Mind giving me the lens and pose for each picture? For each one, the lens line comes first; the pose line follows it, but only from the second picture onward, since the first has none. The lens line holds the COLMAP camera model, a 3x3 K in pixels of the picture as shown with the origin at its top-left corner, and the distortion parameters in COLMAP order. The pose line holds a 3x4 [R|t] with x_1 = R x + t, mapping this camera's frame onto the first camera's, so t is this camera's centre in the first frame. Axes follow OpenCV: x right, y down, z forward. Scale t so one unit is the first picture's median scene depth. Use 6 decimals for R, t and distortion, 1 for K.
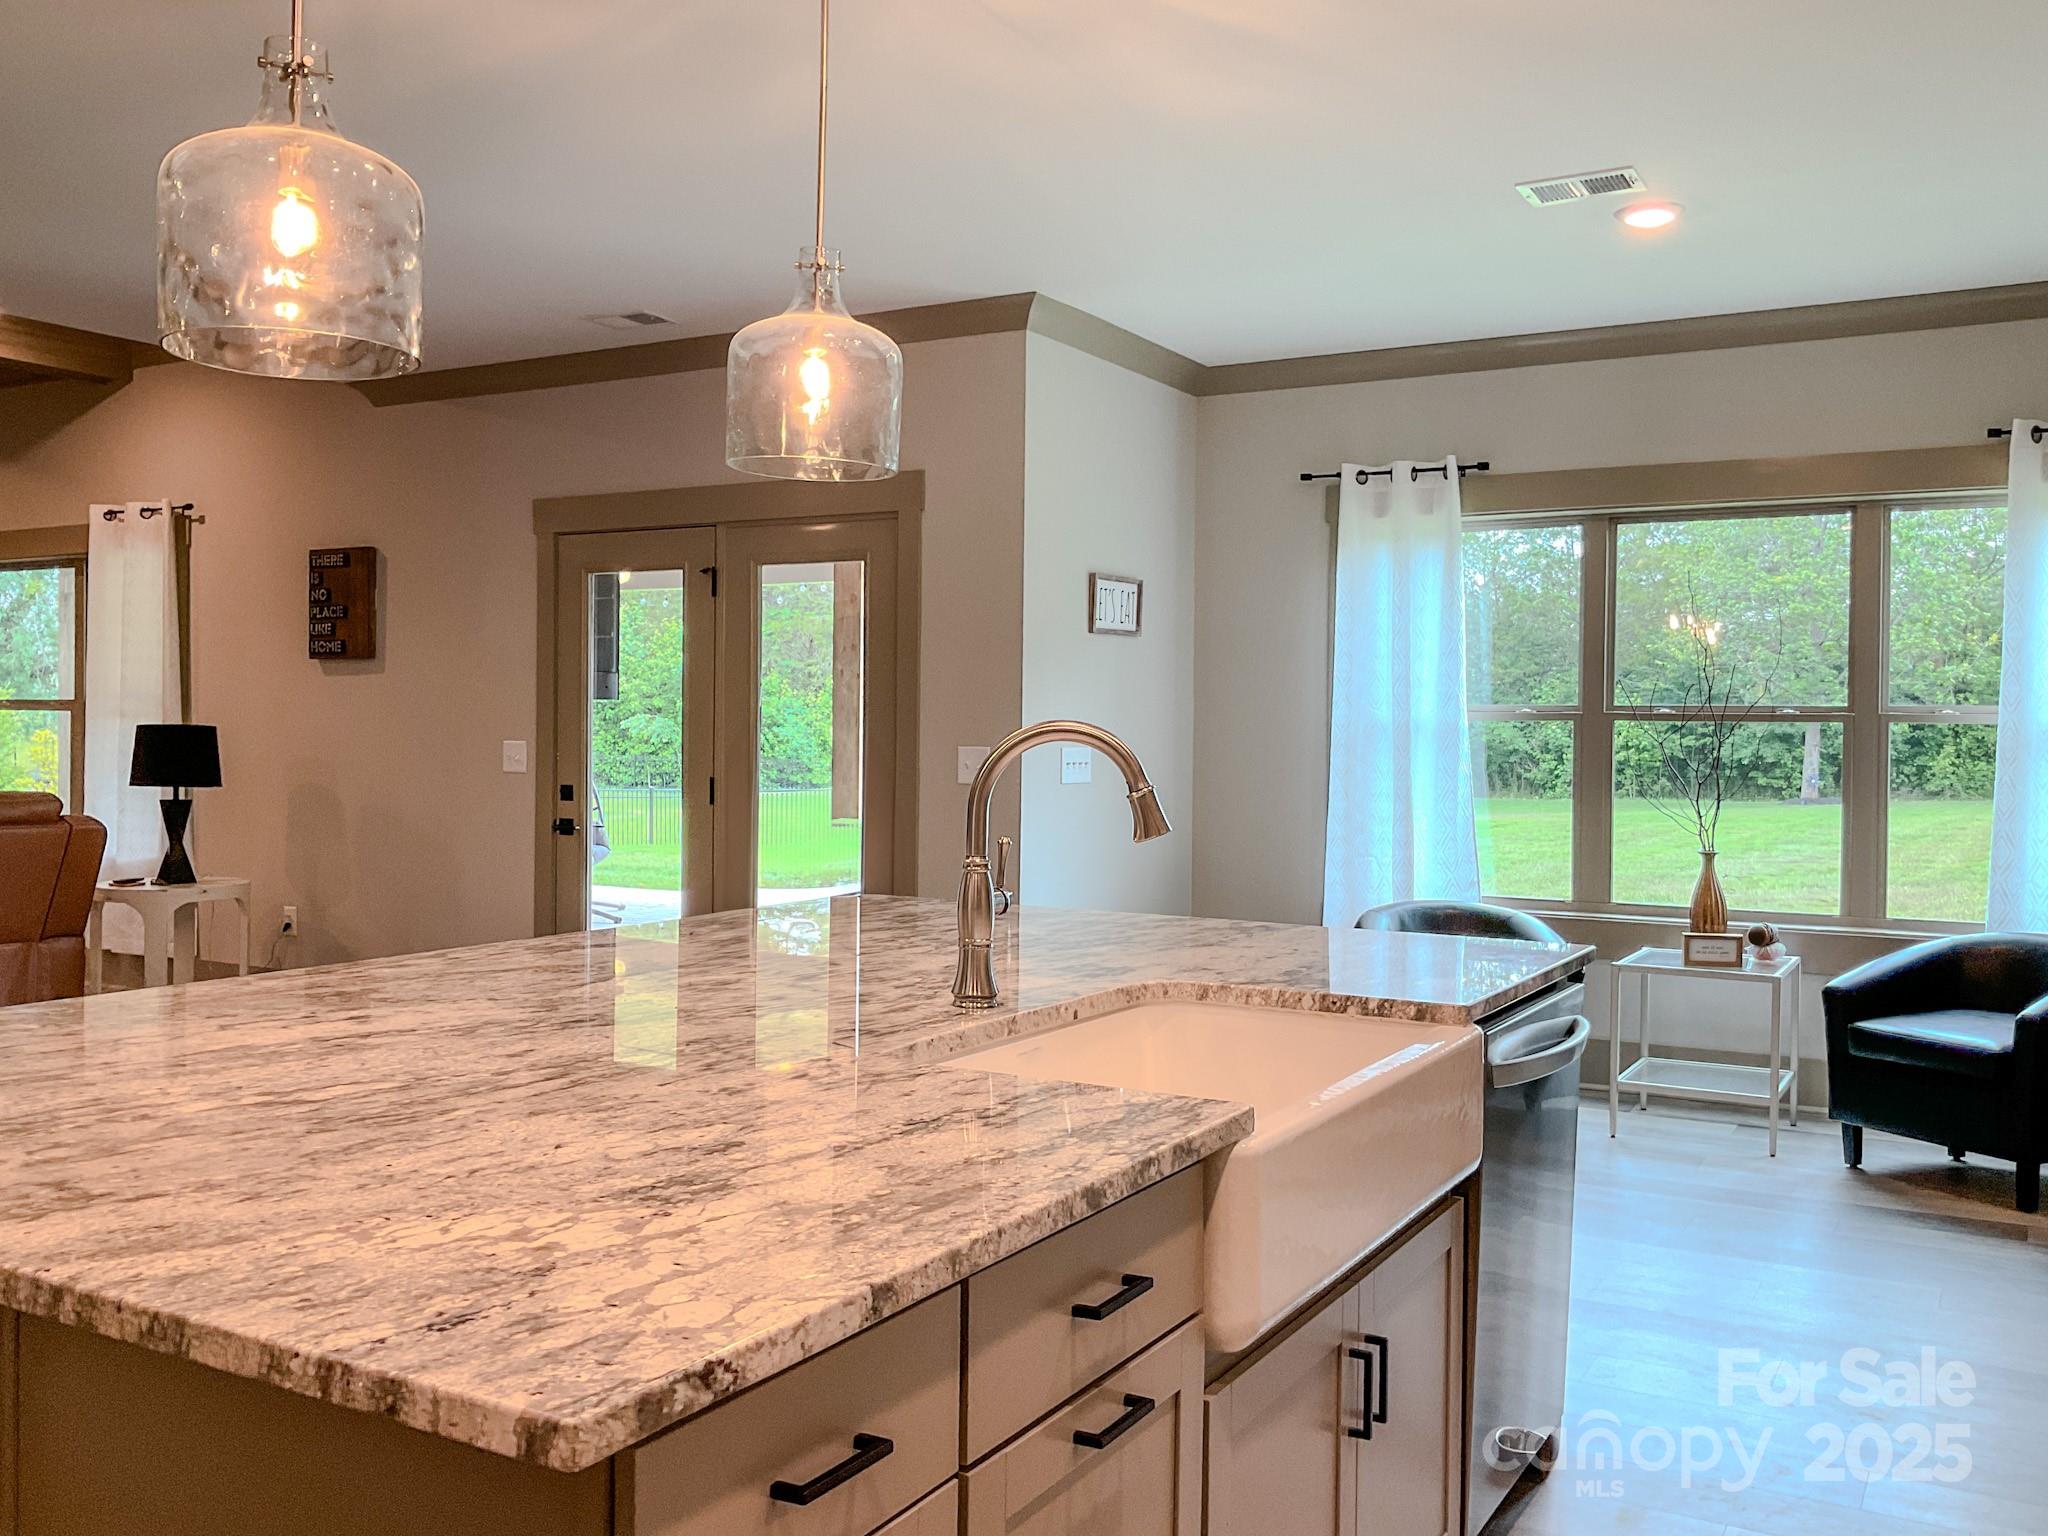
lens RADIAL K [[1732.8, 0, 1024.0], [0, 1732.8, 768.0], [0, 0, 1]] dist [0.006252, -0.003669]
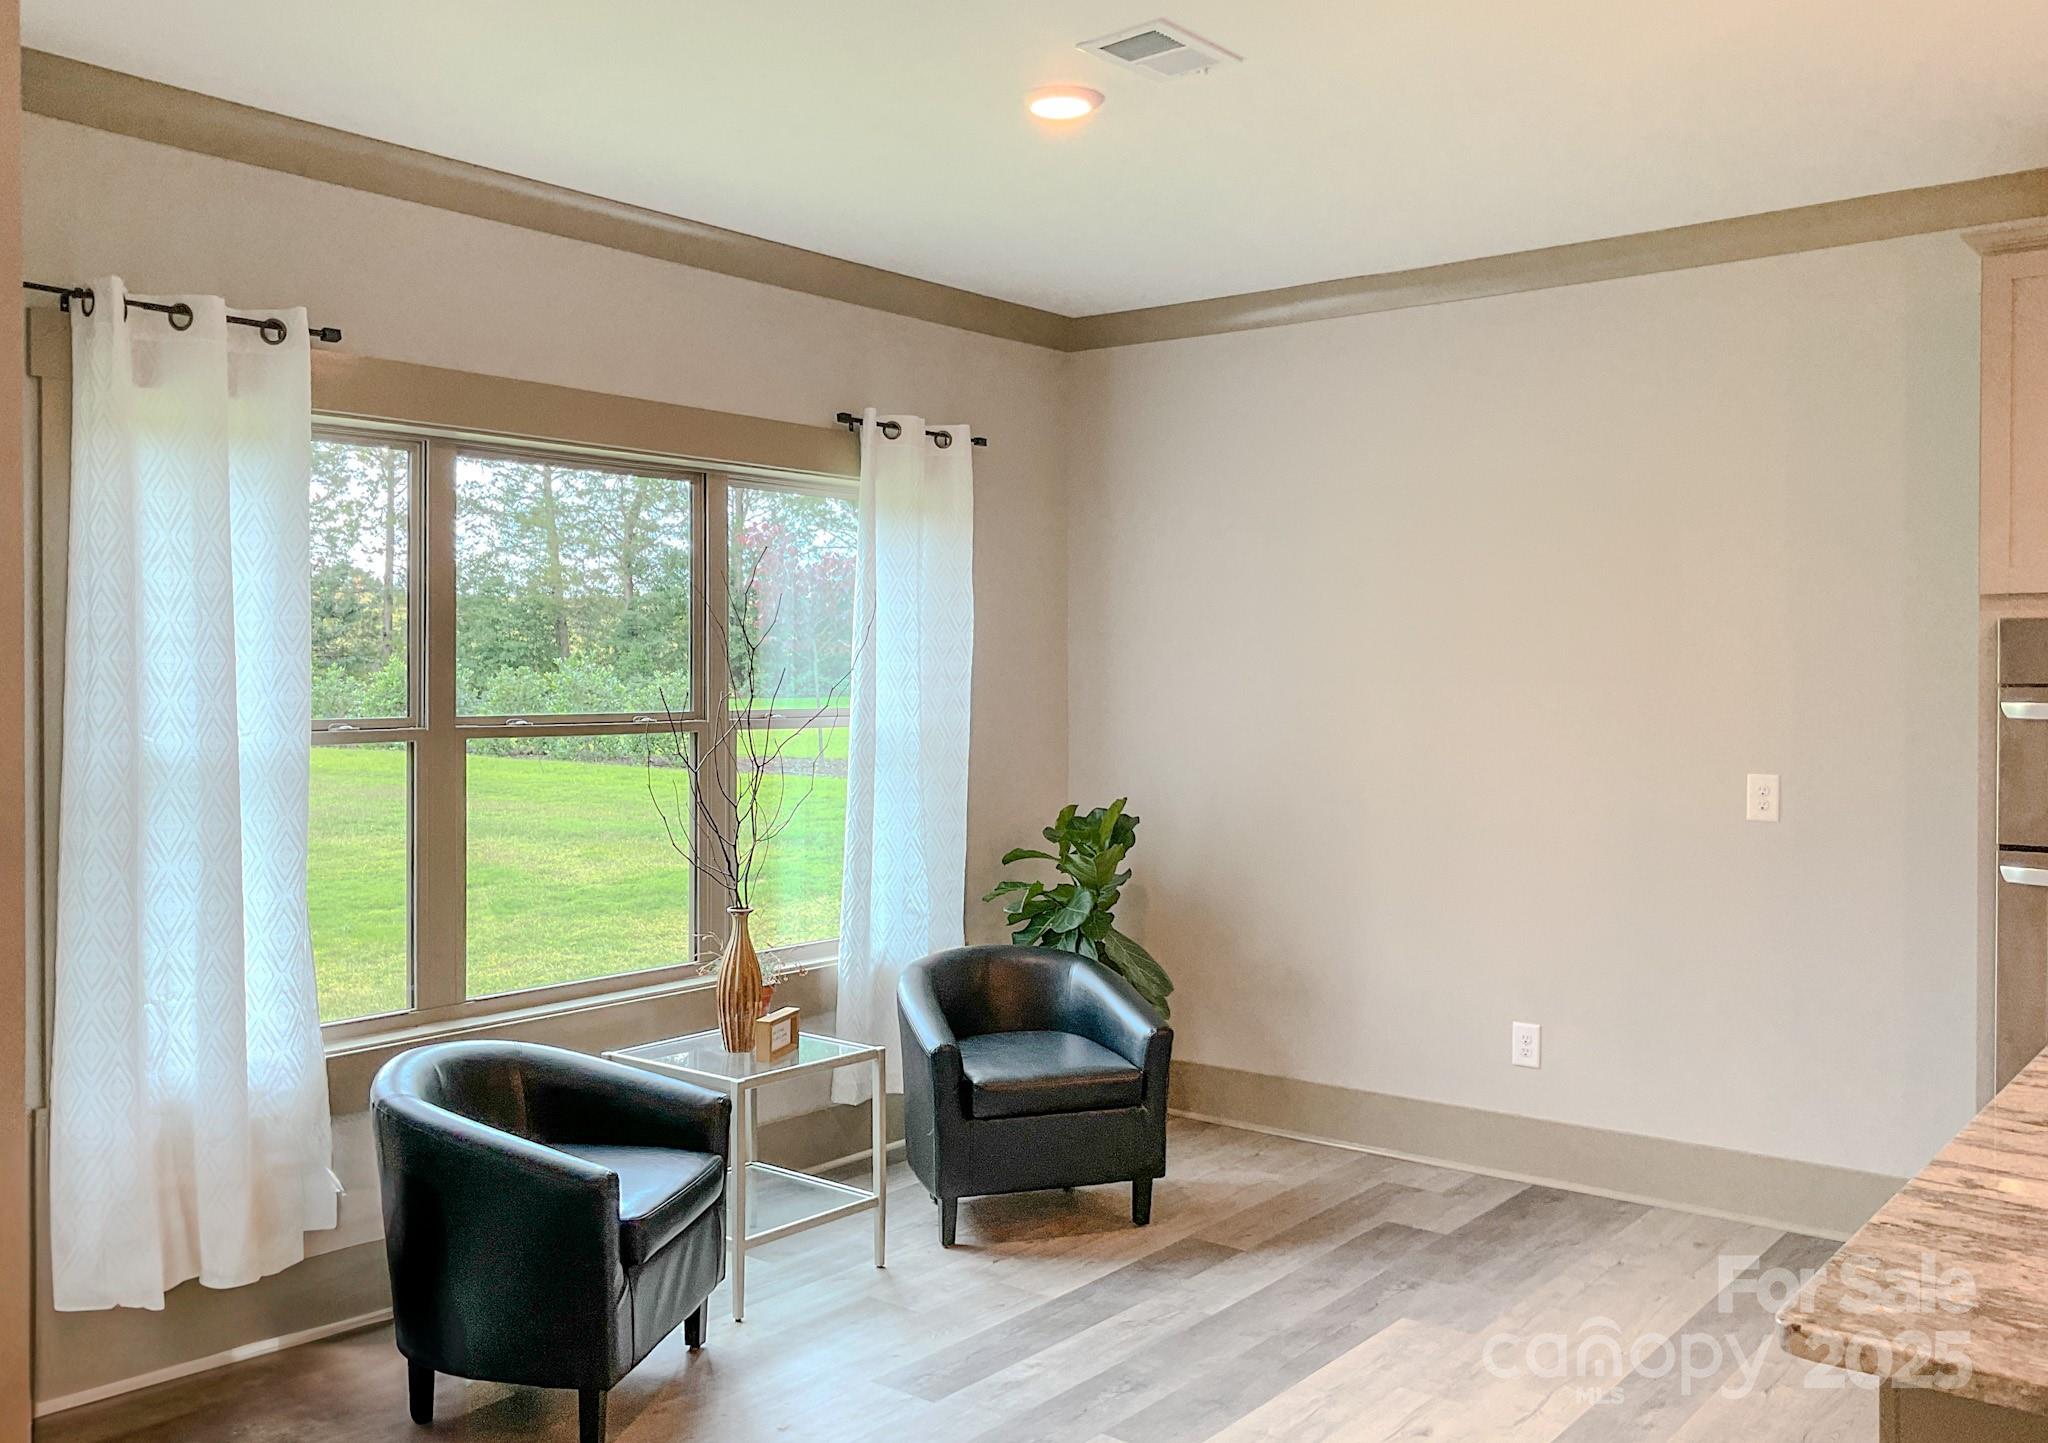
lens RADIAL K [[1770.6, 0, 1022.4], [0, 1770.6, 685.5], [0, 0, 1]] dist [0.009893, -0.004851]
pose [[0.151671, -0.017219, 0.988281, -0.293621], [0.026078, 0.999570, 0.013414, -0.046715], [-0.988087, 0.023738, 0.152055, 0.600359]]
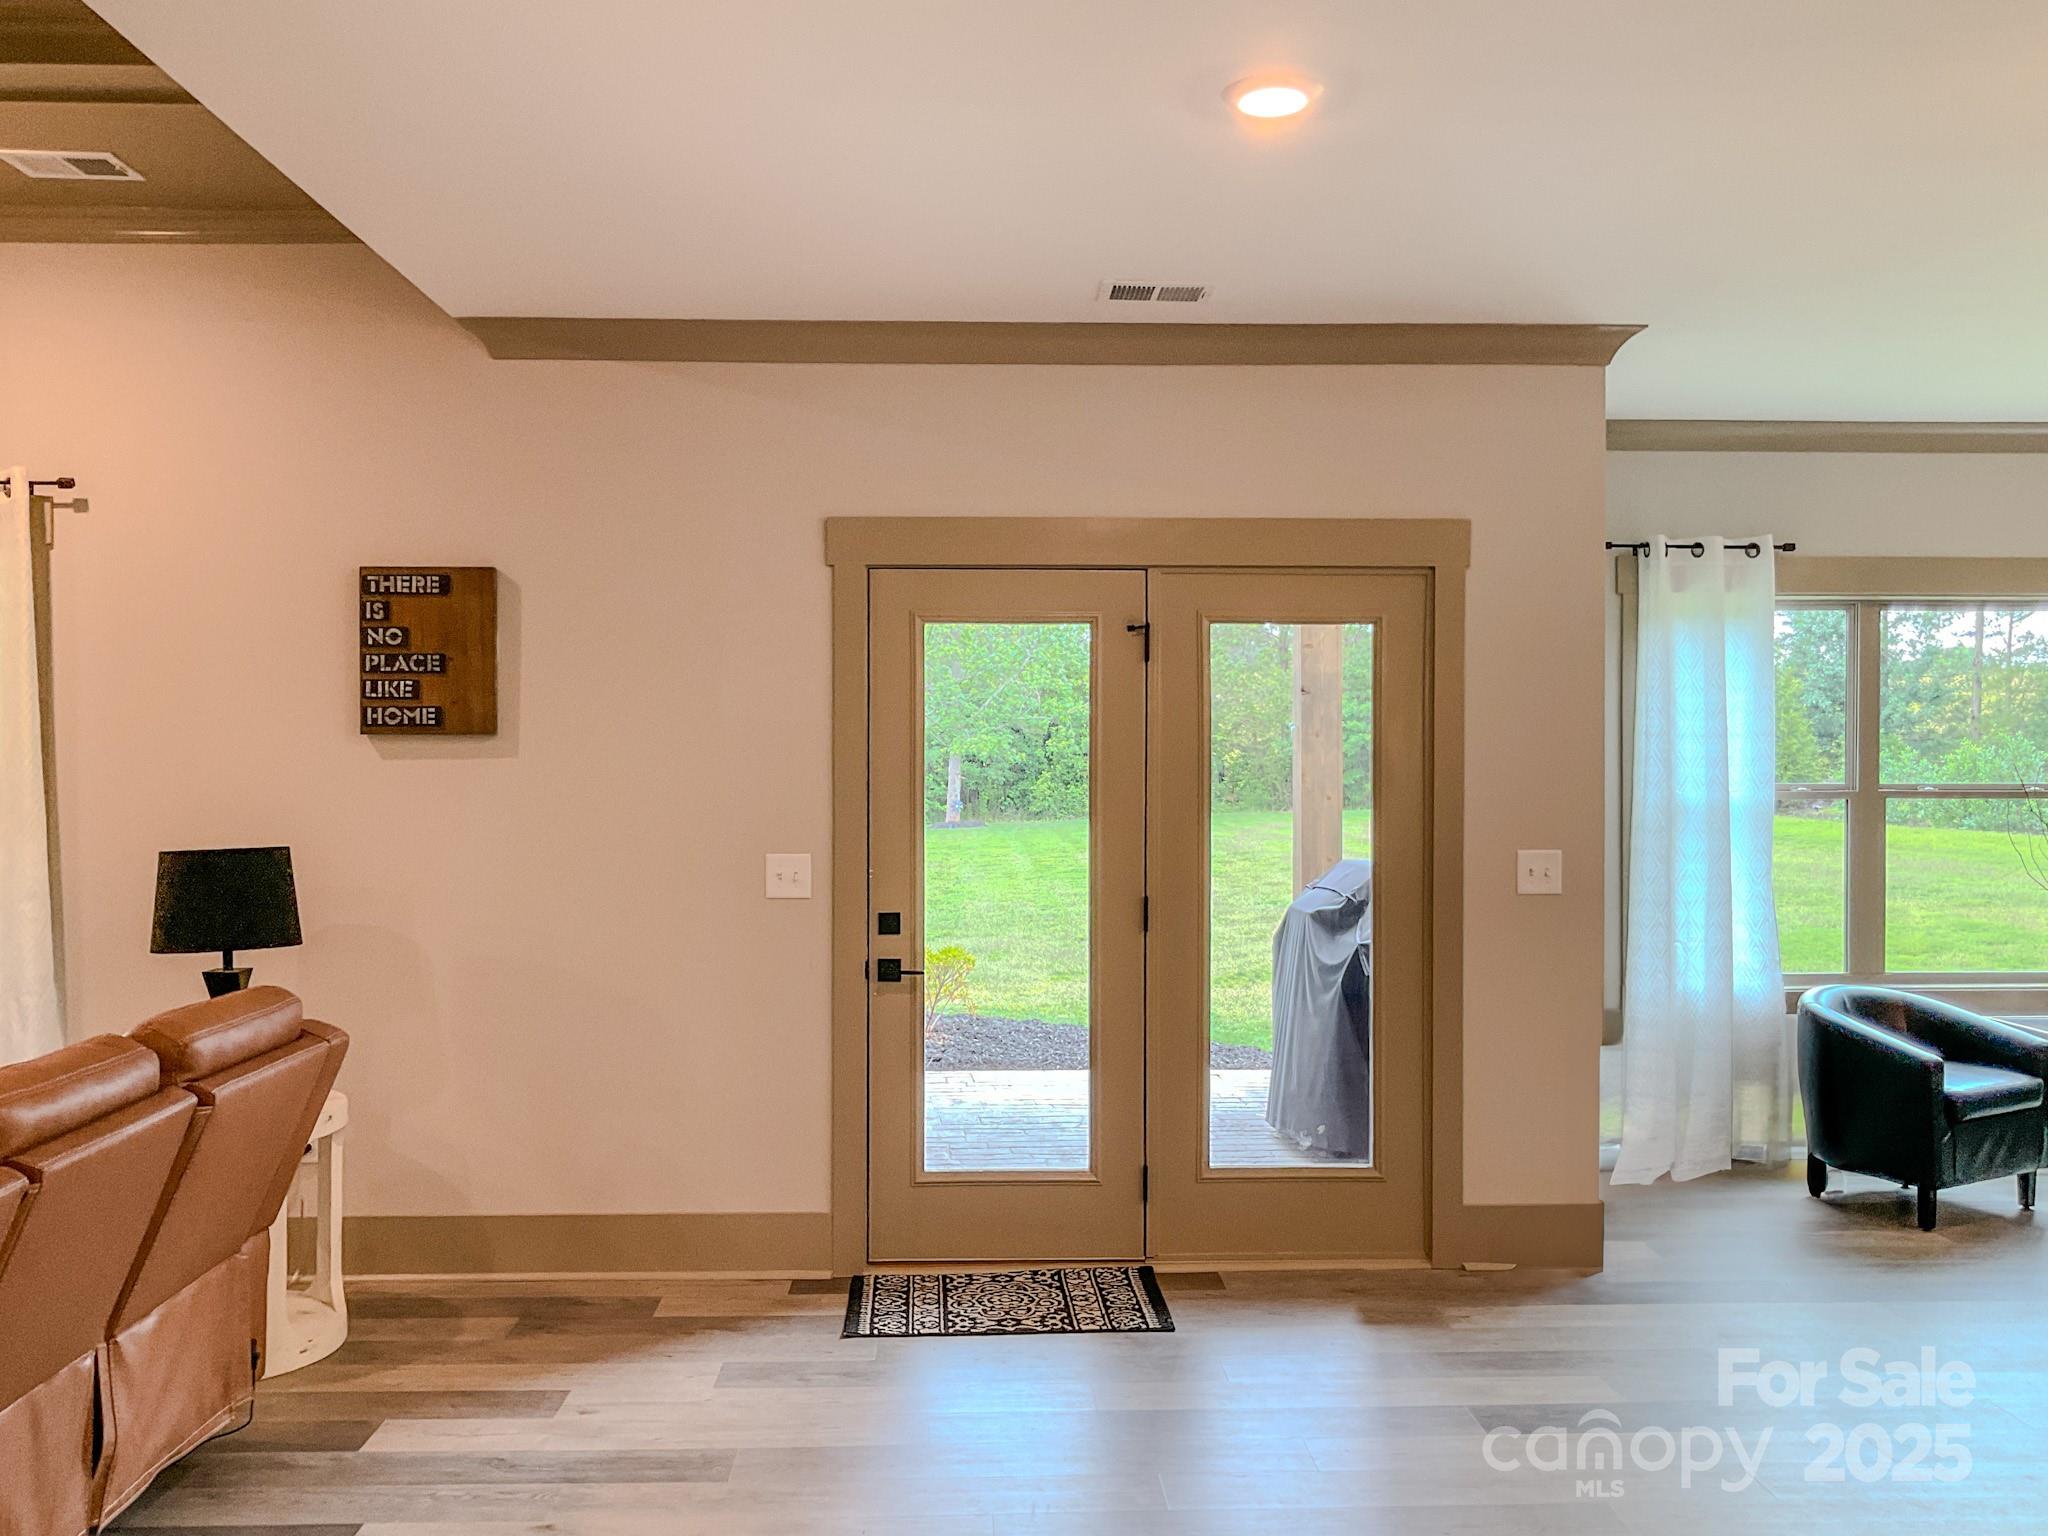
lens RADIAL K [[1712.6, 0, 999.0], [0, 1712.6, 763.6], [0, 0, 1]] dist [0.011447, -0.003743]
pose [[0.853357, -0.012403, 0.521179, -0.584429], [0.021476, 0.999705, -0.011373, -0.042643], [-0.520884, 0.020898, 0.853371, 0.355313]]
